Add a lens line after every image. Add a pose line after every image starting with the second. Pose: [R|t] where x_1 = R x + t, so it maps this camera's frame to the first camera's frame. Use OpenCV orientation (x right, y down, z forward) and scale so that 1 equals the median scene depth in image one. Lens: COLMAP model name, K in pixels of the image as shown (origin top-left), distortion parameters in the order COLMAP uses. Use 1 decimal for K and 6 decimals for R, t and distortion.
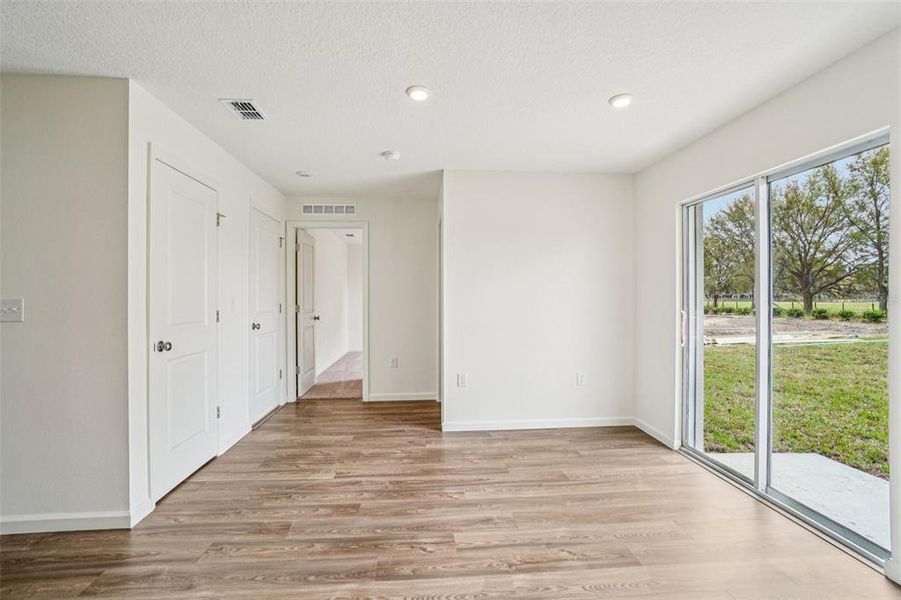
lens RADIAL K [[405.6, 0, 445.8], [0, 405.6, 298.4], [0, 0, 1]] dist [-0.058936, 0.031750]
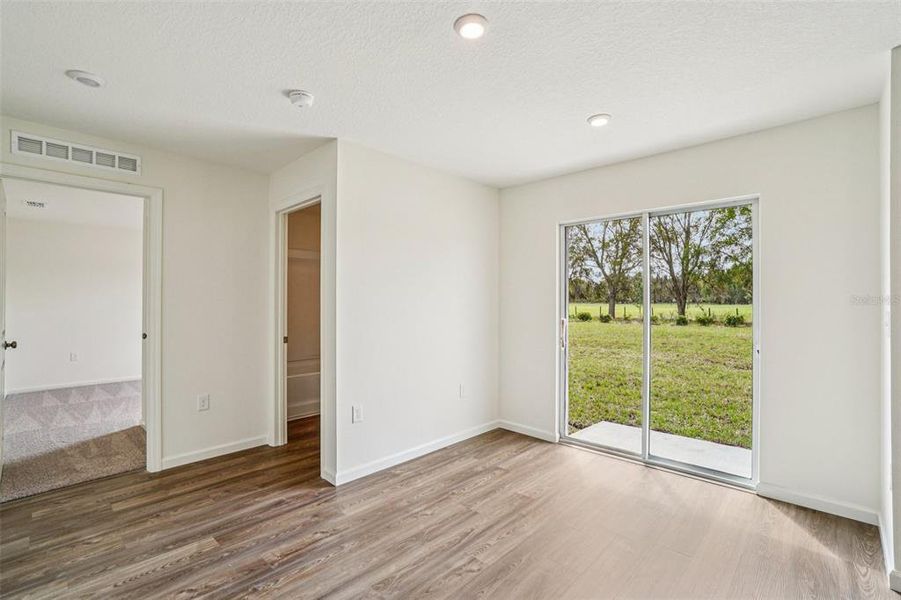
lens RADIAL K [[406.5, 0, 436.7], [0, 406.5, 300.9], [0, 0, 1]] dist [-0.025455, 0.000773]
pose [[0.748218, 0.000971, 0.663452, -0.411172], [0.001016, 0.999996, -0.002610, -0.016522], [-0.663452, 0.002627, 0.748214, 0.345432]]
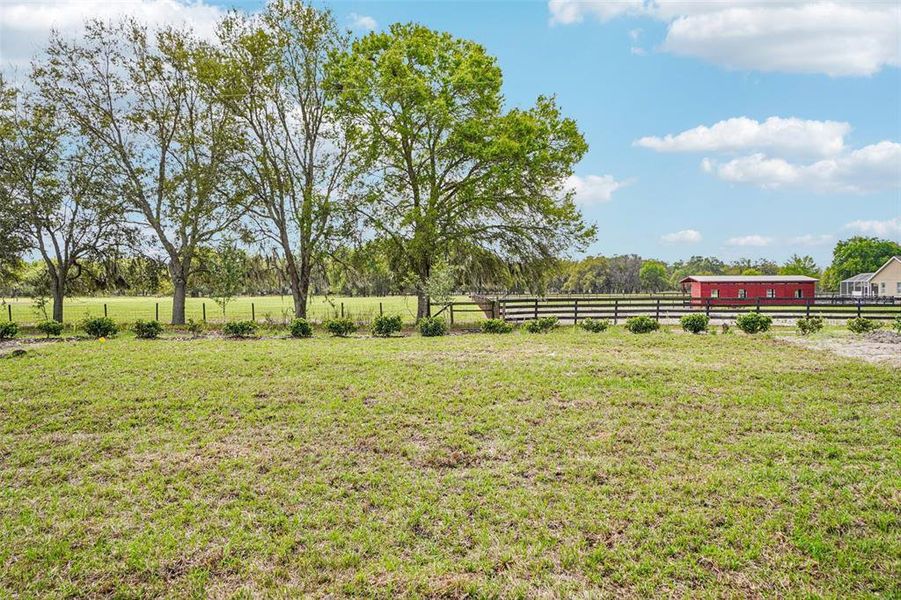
lens RADIAL K [[399.5, 0, 449.1], [0, 399.5, 294.9], [0, 0, 1]] dist [-0.023518, 0.000642]
pose [[-0.055057, -0.003537, 0.998477, 4.388530], [0.010760, 0.999934, 0.004136, 0.016095], [-0.998425, 0.010971, -0.055015, 1.804927]]
